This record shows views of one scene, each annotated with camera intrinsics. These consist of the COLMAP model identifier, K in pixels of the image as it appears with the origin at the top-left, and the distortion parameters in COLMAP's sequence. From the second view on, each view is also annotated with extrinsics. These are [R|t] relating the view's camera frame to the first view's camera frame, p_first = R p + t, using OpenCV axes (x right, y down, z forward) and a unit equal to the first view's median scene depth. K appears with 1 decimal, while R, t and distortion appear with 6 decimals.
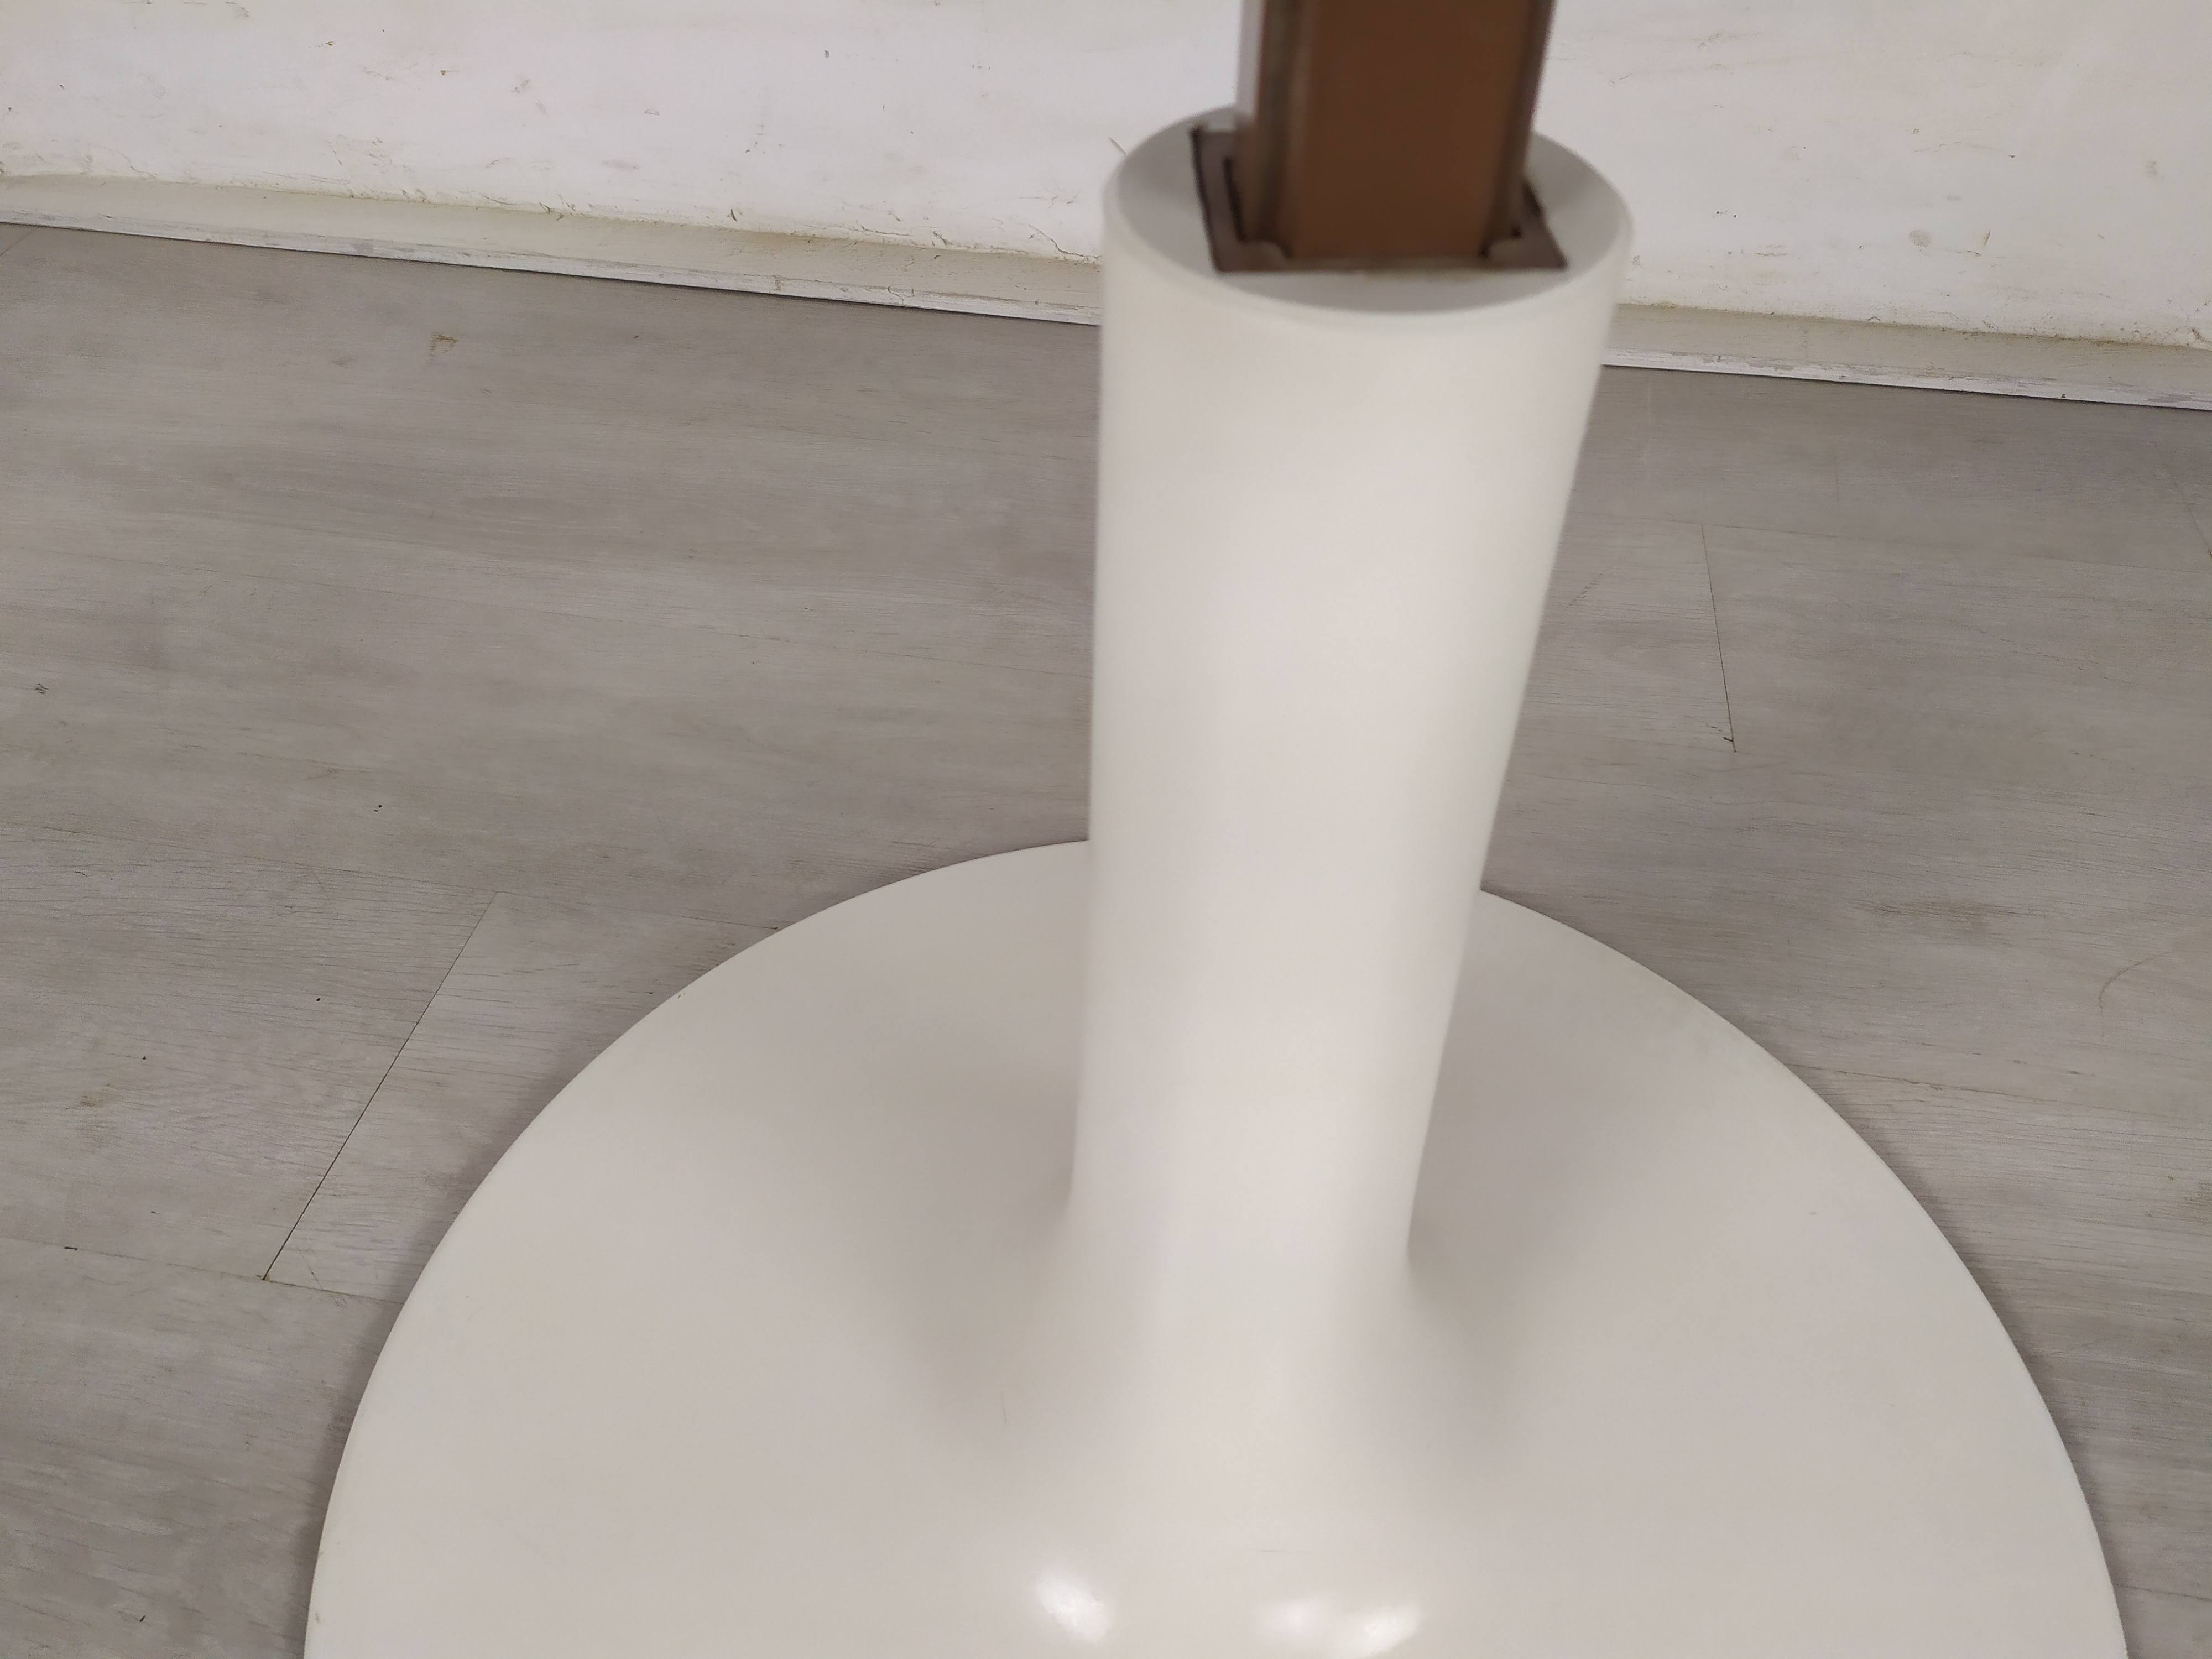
lens RADIAL K [[1743.6, 0, 1095.3], [0, 1743.6, 840.6], [0, 0, 1]] dist [0.029893, -0.017556]
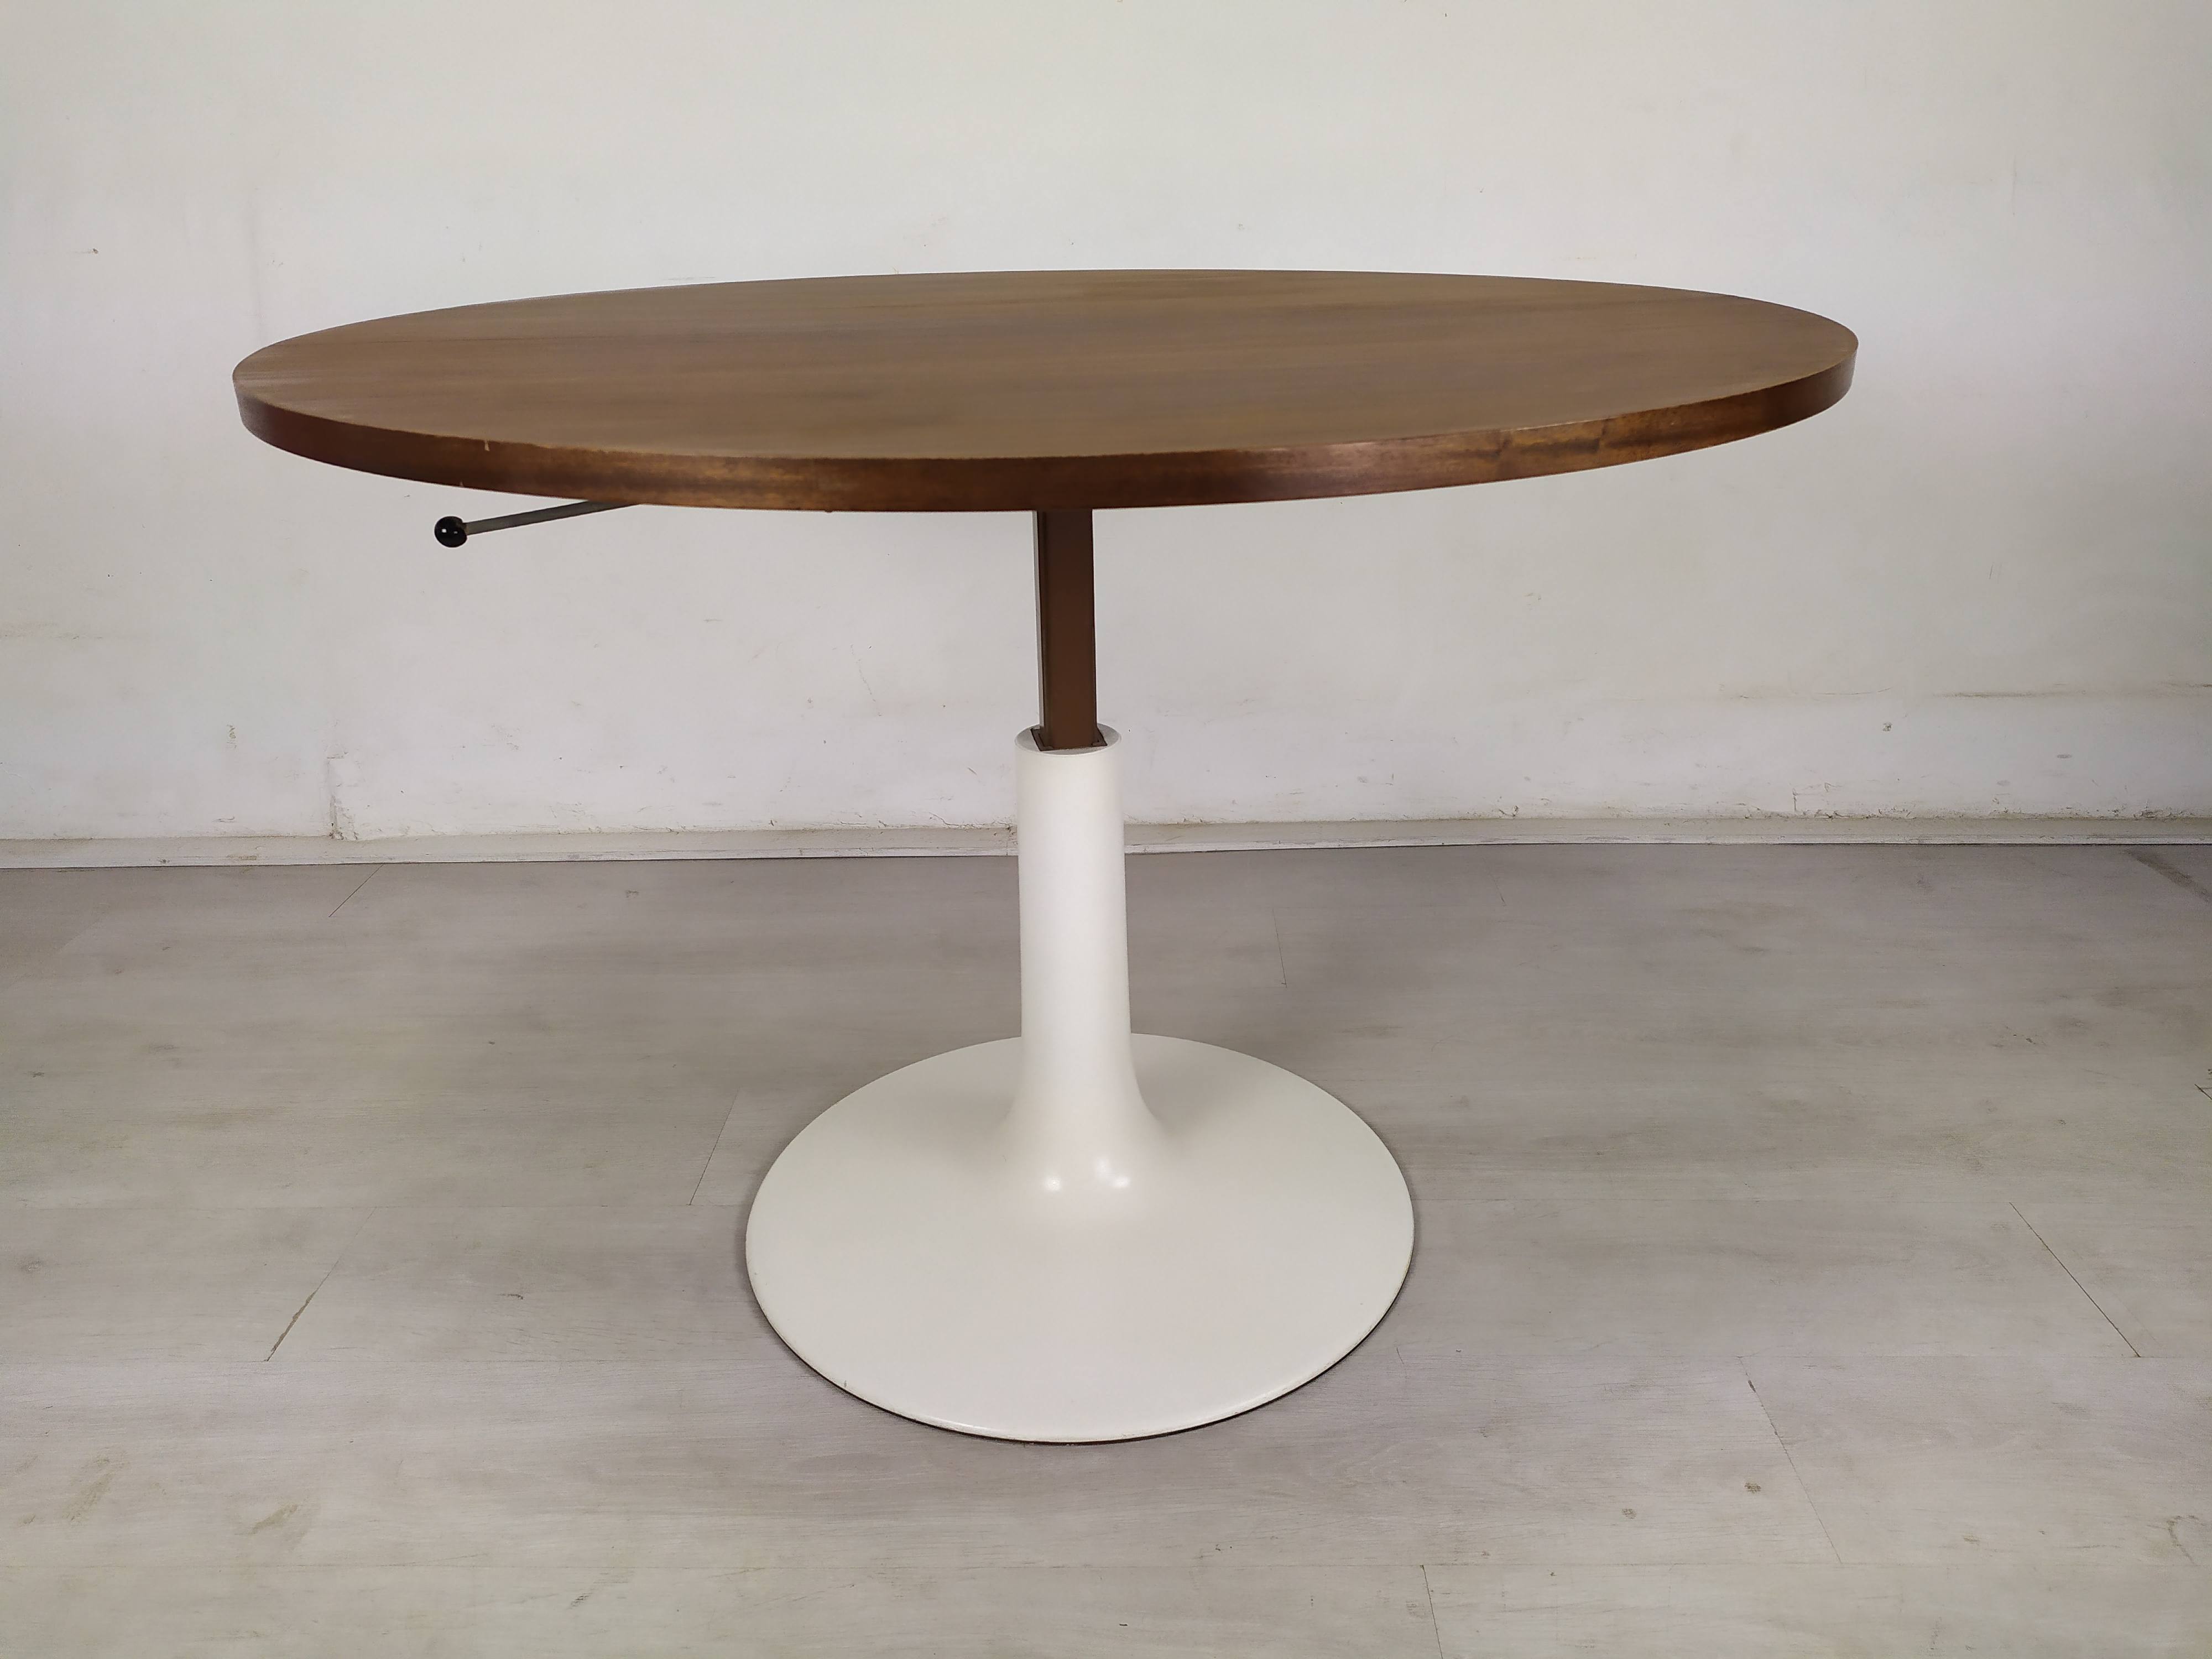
lens RADIAL K [[1743.6, 0, 1104.0], [0, 1743.6, 841.9], [0, 0, 1]] dist [0.029893, -0.017556]
pose [[0.988541, -0.087102, 0.123285, -0.093862], [0.125375, 0.928610, -0.349234, 0.407365], [-0.084065, 0.360689, 0.928890, -0.864271]]
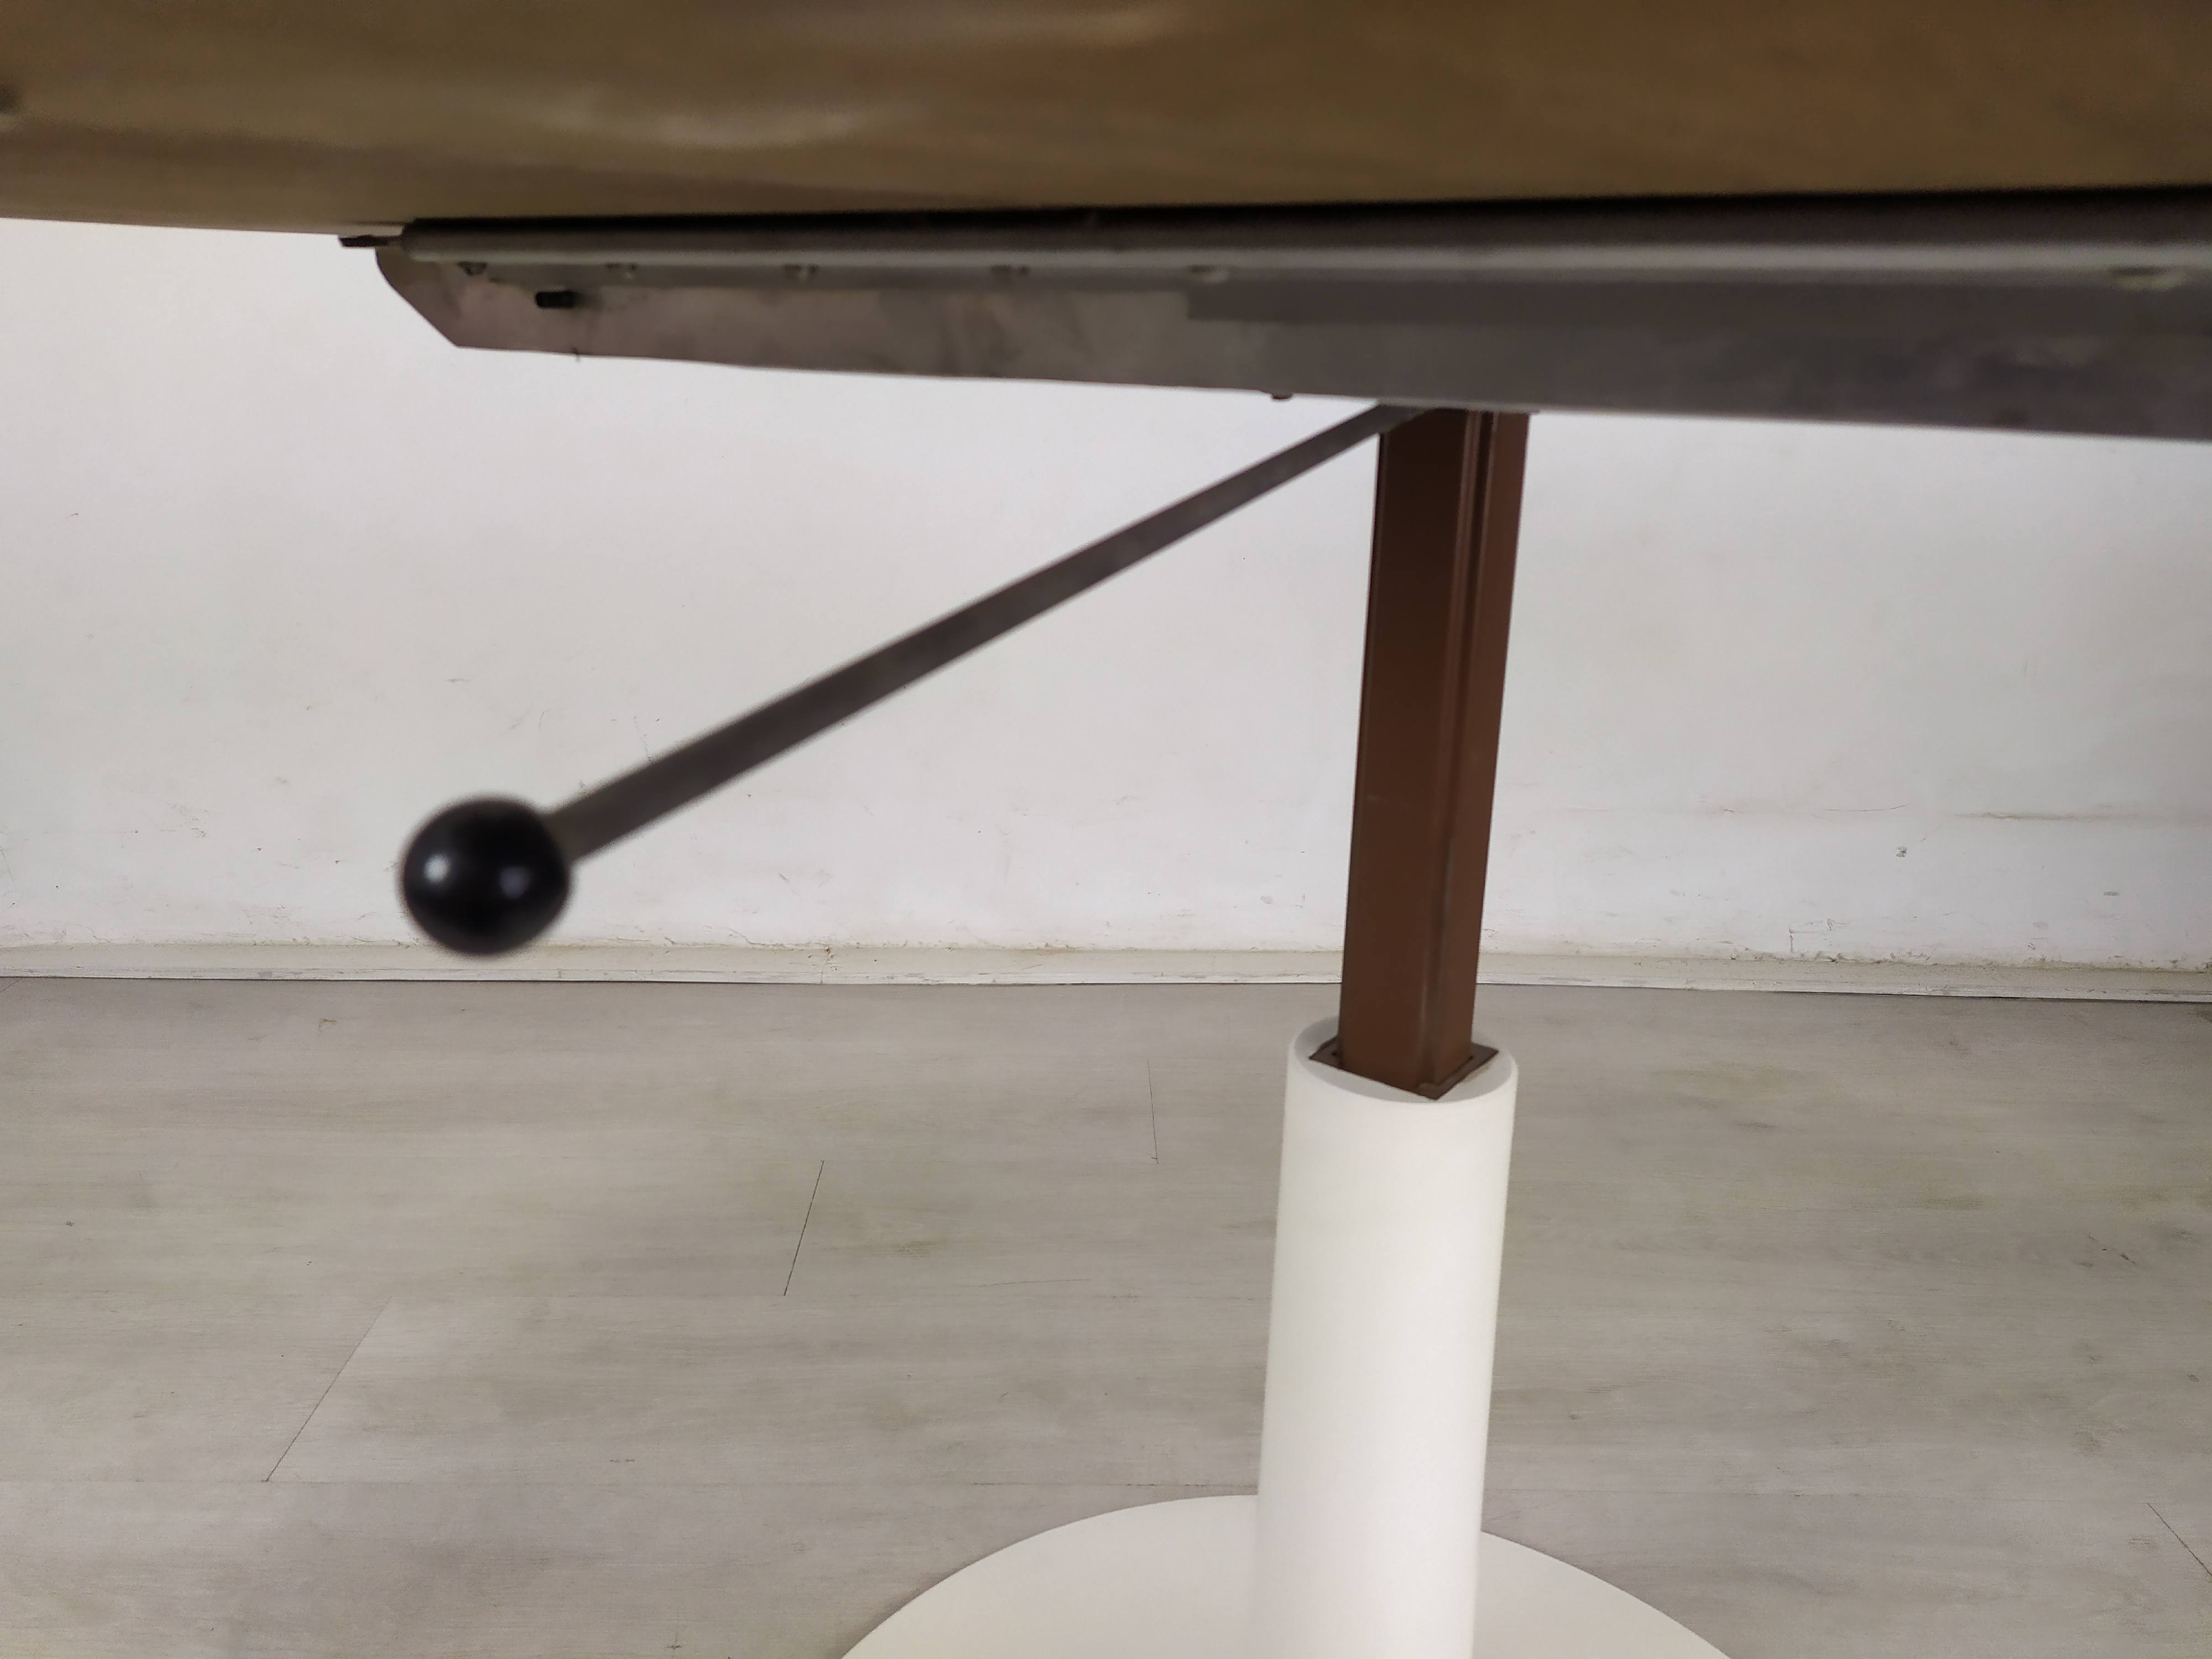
lens RADIAL K [[1743.6, 0, 1100.9], [0, 1743.6, 840.4], [0, 0, 1]] dist [0.029893, -0.017556]
pose [[0.984575, -0.051059, 0.167346, 0.035022], [0.117671, 0.901079, -0.417385, 0.285706], [-0.129481, 0.430639, 0.893188, -0.500358]]
